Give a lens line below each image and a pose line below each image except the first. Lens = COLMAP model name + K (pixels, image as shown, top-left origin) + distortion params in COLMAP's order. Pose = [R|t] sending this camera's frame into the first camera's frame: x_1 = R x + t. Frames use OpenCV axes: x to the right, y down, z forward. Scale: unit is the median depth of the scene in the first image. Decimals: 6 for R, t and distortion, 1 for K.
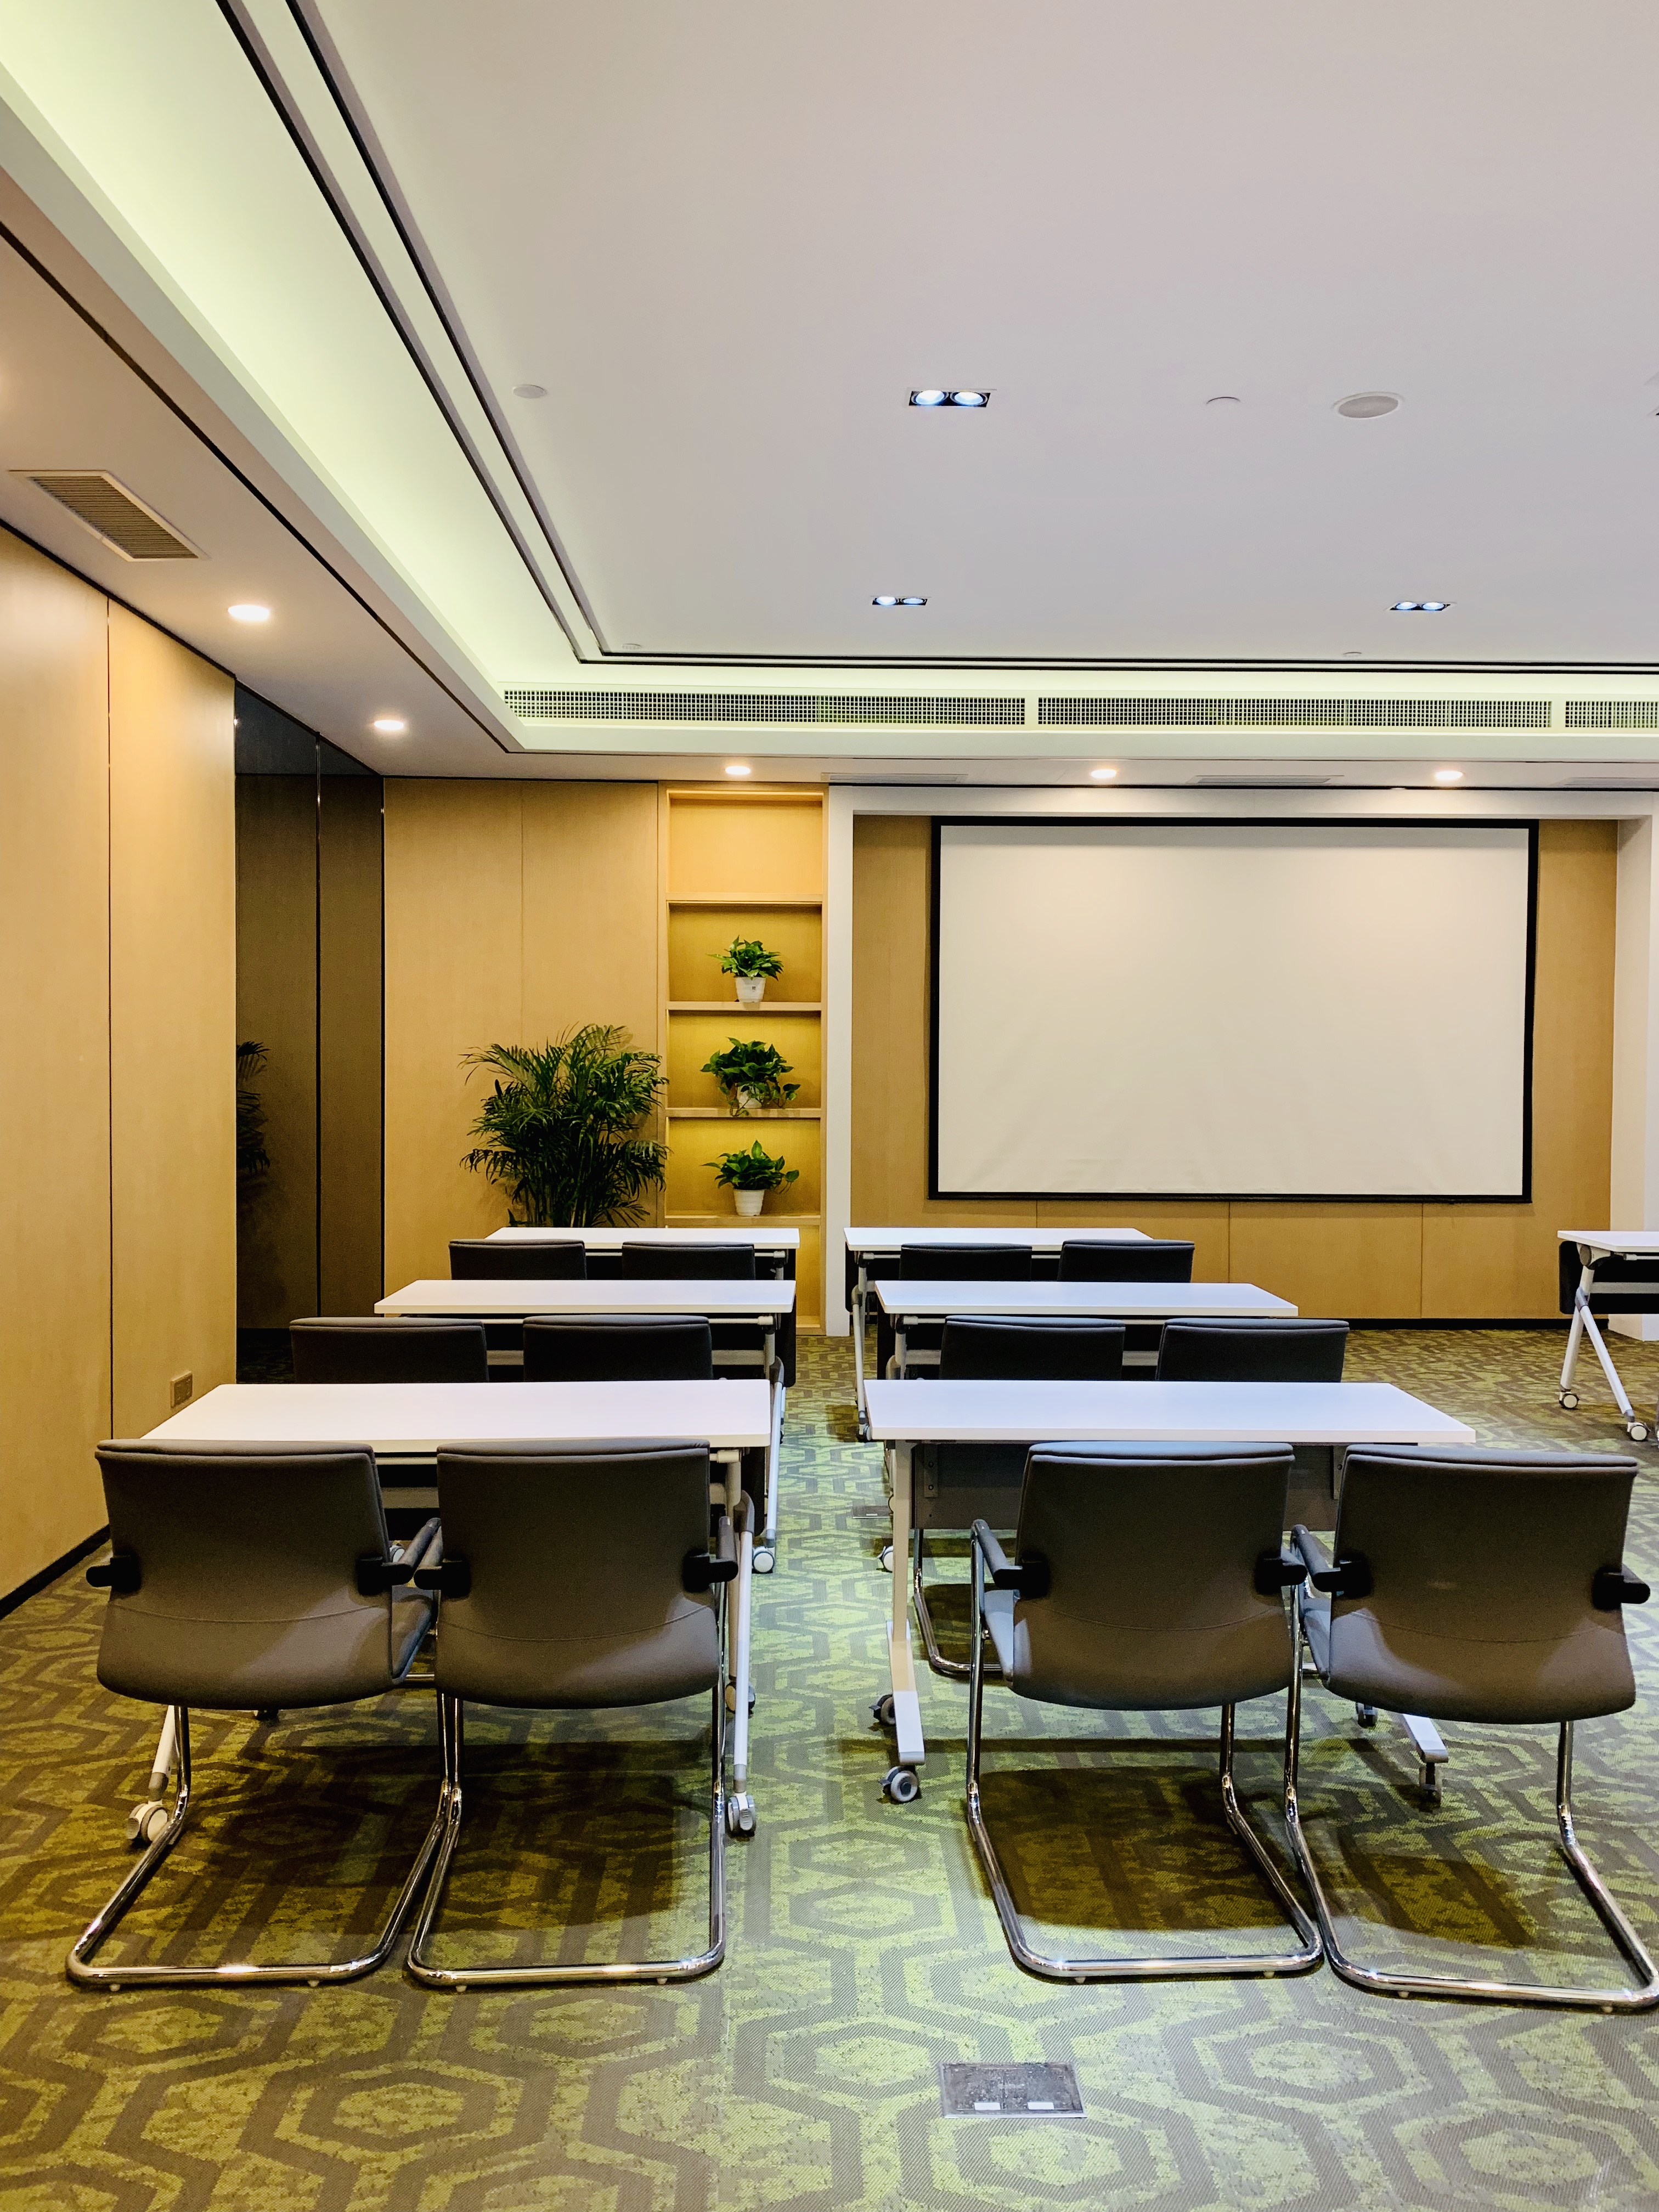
lens RADIAL K [[1707.8, 0, 847.2], [0, 1707.8, 1092.1], [0, 0, 1]] dist [0.034529, -0.030097]
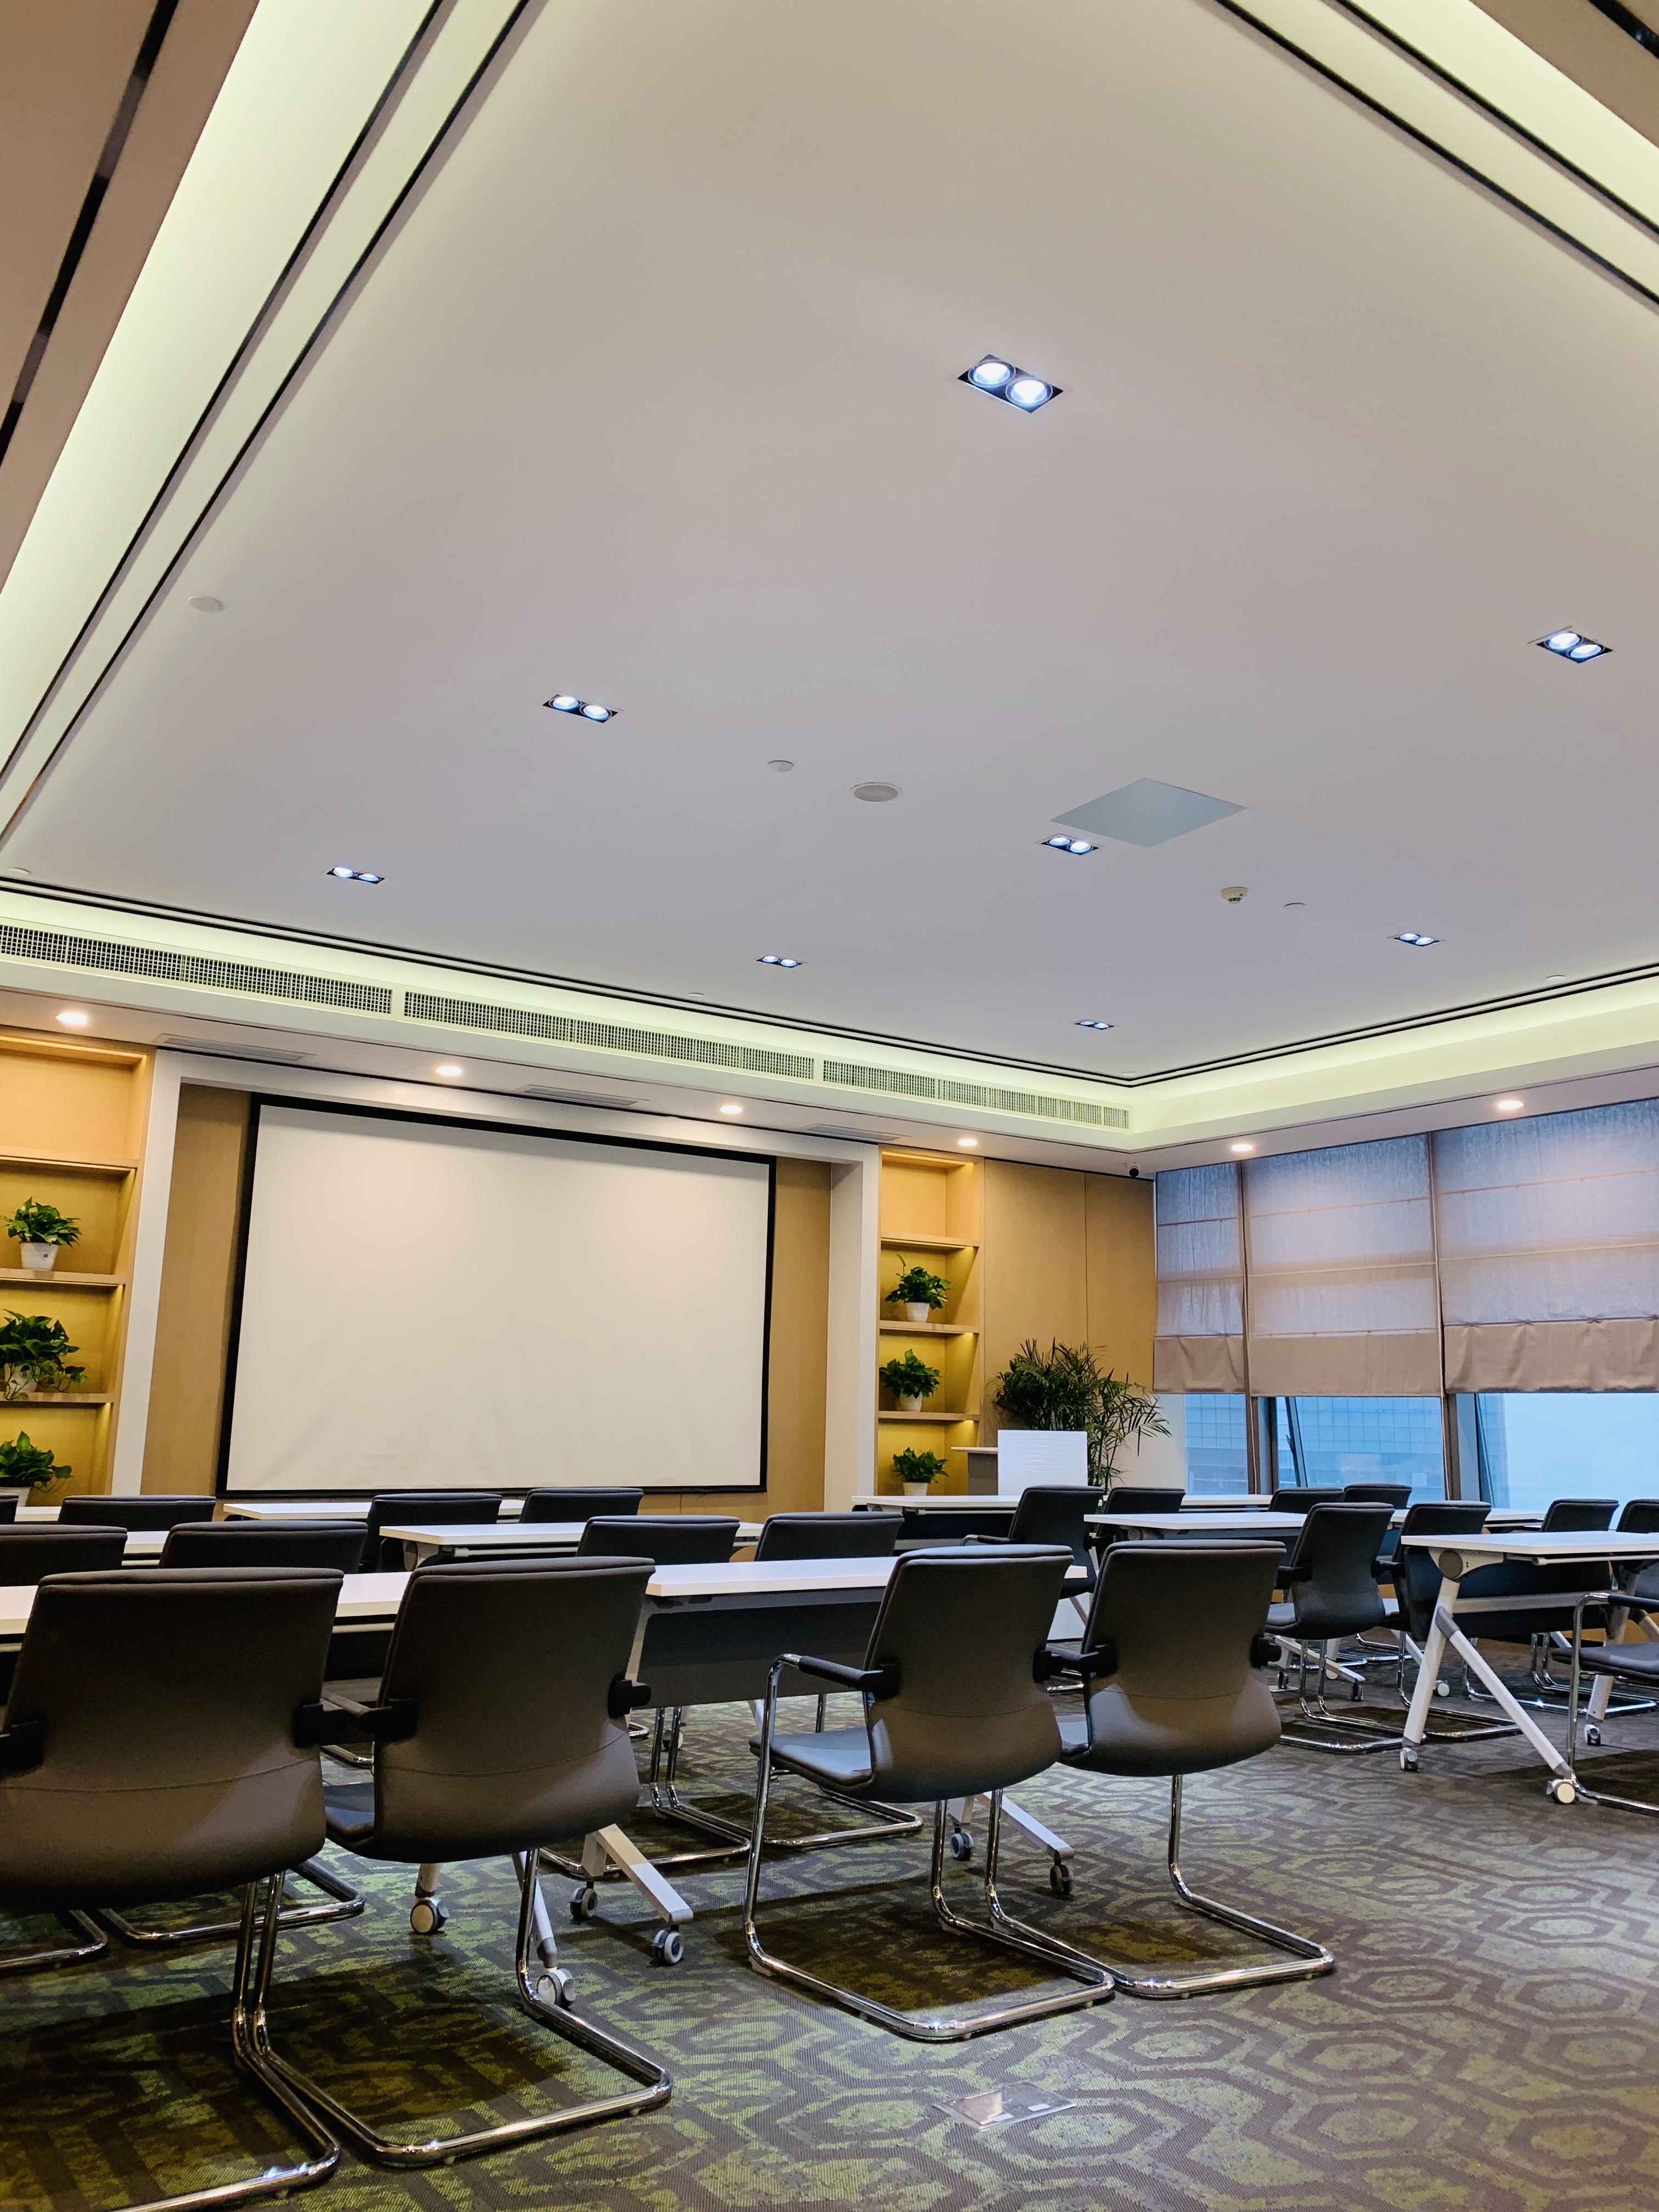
lens RADIAL K [[1707.8, 0, 853.9], [0, 1707.8, 1077.7], [0, 0, 1]] dist [0.034529, -0.030097]
pose [[0.833152, 0.120674, 0.539717, -0.378206], [0.002852, 0.974954, -0.222390, 0.096326], [-0.553036, 0.186824, 0.811941, 0.005978]]
